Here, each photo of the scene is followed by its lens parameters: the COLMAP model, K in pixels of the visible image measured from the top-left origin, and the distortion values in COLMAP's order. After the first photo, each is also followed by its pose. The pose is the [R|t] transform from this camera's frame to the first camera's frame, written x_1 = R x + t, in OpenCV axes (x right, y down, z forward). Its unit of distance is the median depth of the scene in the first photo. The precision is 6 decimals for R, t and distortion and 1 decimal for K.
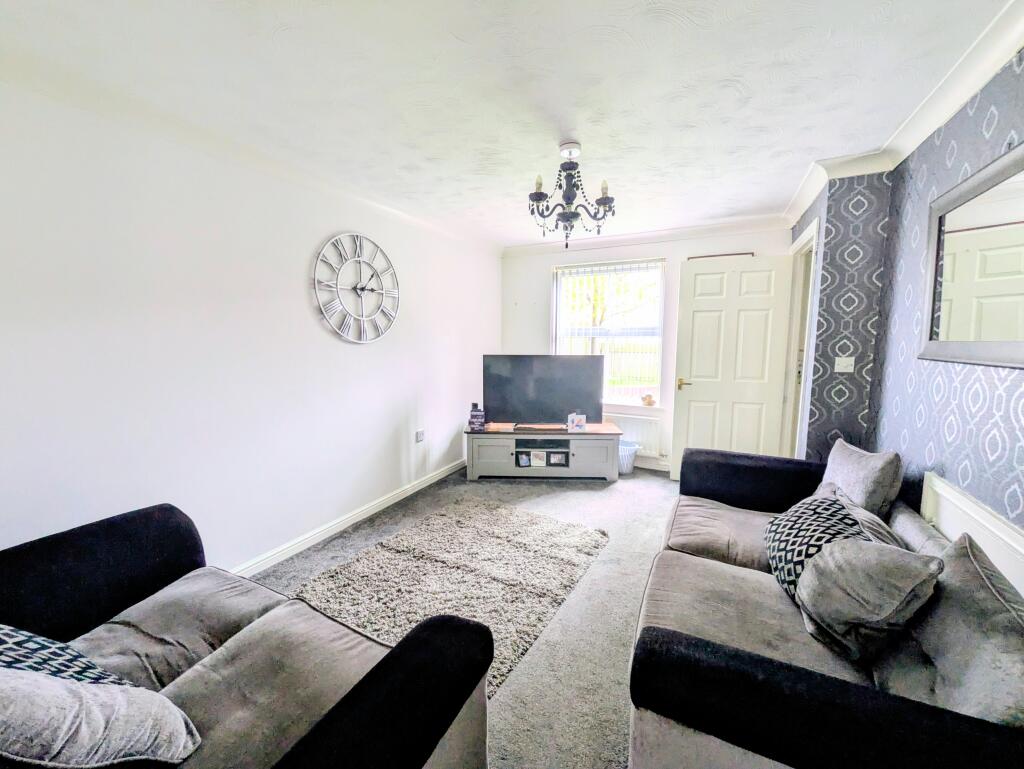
lens RADIAL K [[407.7, 0, 510.4], [0, 407.7, 381.1], [0, 0, 1]] dist [0.000377, 0.000007]
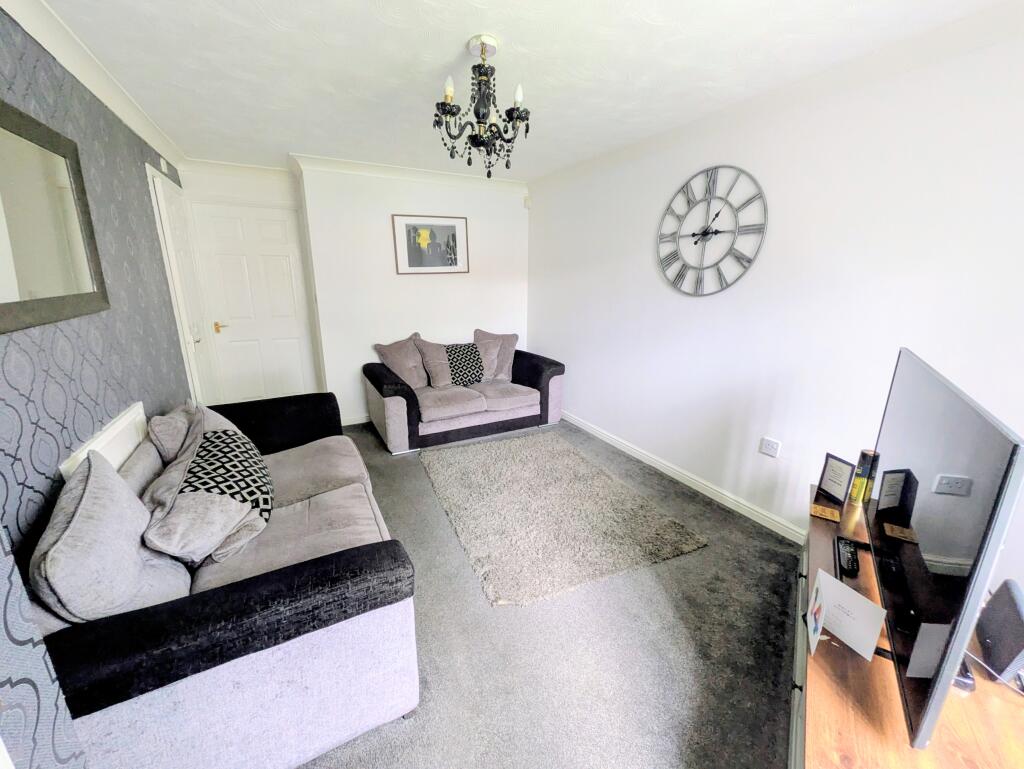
lens RADIAL K [[405.1, 0, 501.3], [0, 405.1, 381.9], [0, 0, 1]] dist [0.000583, -0.000004]
pose [[-0.582460, 0.208690, -0.785613, 0.634956], [-0.104383, 0.939277, 0.326899, -0.163369], [0.806129, 0.272411, -0.525308, 1.179012]]
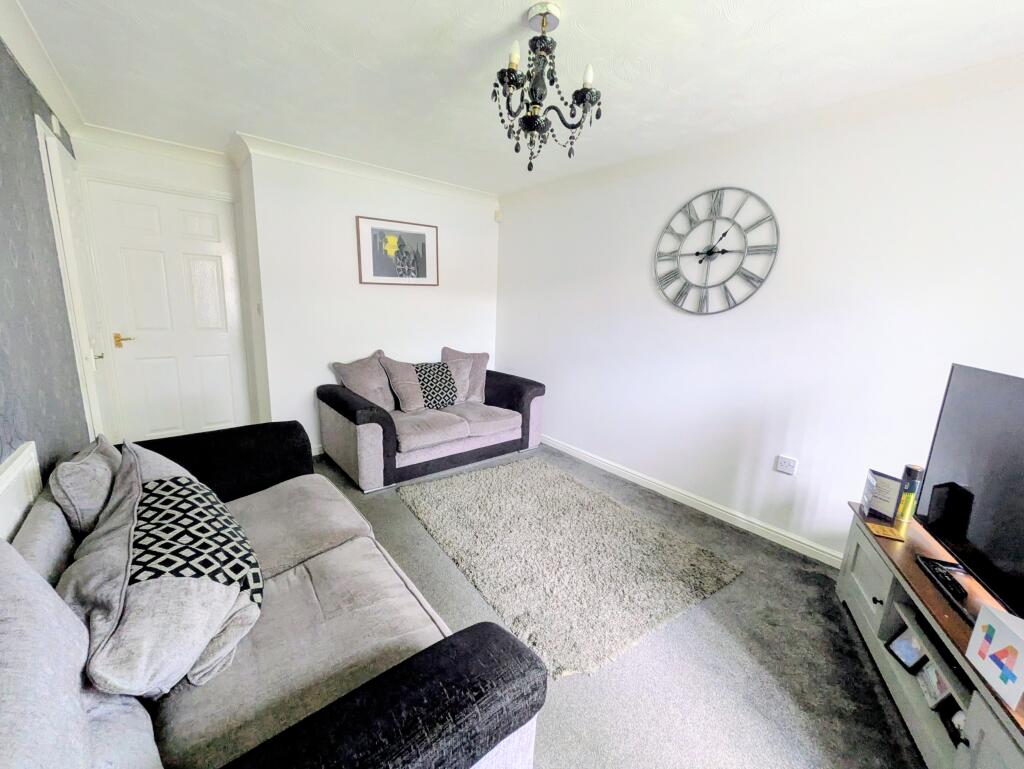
lens RADIAL K [[405.1, 0, 501.3], [0, 405.1, 381.9], [0, 0, 1]] dist [0.000583, -0.000004]
pose [[-0.407995, 0.167744, -0.897442, 0.645093], [-0.153238, 0.956450, 0.248439, -0.106096], [0.900032, 0.238884, -0.364522, 0.969384]]
